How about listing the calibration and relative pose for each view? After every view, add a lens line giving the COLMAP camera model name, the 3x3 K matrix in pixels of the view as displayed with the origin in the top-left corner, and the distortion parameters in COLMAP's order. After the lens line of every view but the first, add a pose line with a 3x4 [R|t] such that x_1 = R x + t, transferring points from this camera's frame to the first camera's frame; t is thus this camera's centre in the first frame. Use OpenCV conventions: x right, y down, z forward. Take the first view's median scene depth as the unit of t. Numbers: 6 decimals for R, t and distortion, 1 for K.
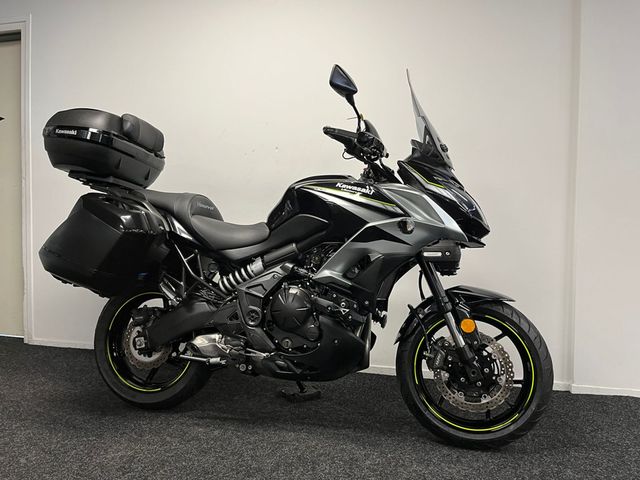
lens RADIAL K [[480.5, 0, 325.4], [0, 480.5, 236.1], [0, 0, 1]] dist [0.054468, -0.068256]
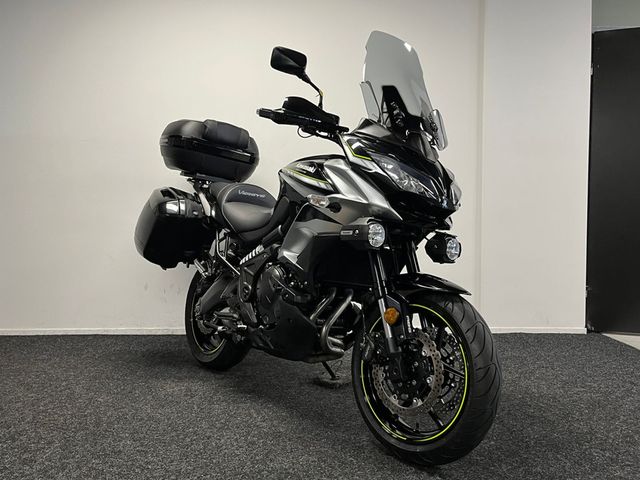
lens RADIAL K [[530.8, 0, 322.5], [0, 530.8, 245.8], [0, 0, 1]] dist [0.056014, 0.001563]
pose [[0.792617, 0.015605, -0.609521, 0.743450], [-0.009163, 0.999864, 0.013682, 0.045020], [0.609652, -0.005260, 0.792652, 0.159260]]
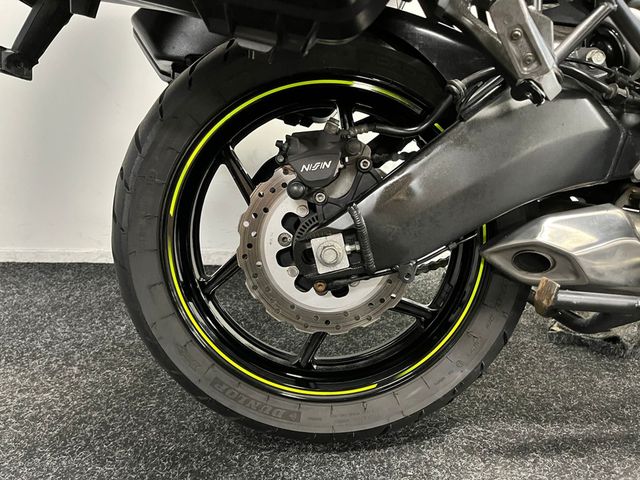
lens RADIAL K [[490.2, 0, 318.1], [0, 490.2, 238.9], [0, 0, 1]] dist [0.003919, -0.003349]
pose [[0.968591, -0.068919, 0.238917, -0.510184], [0.004794, 0.965820, 0.259170, 0.155165], [-0.248613, -0.249885, 0.935815, 0.828761]]
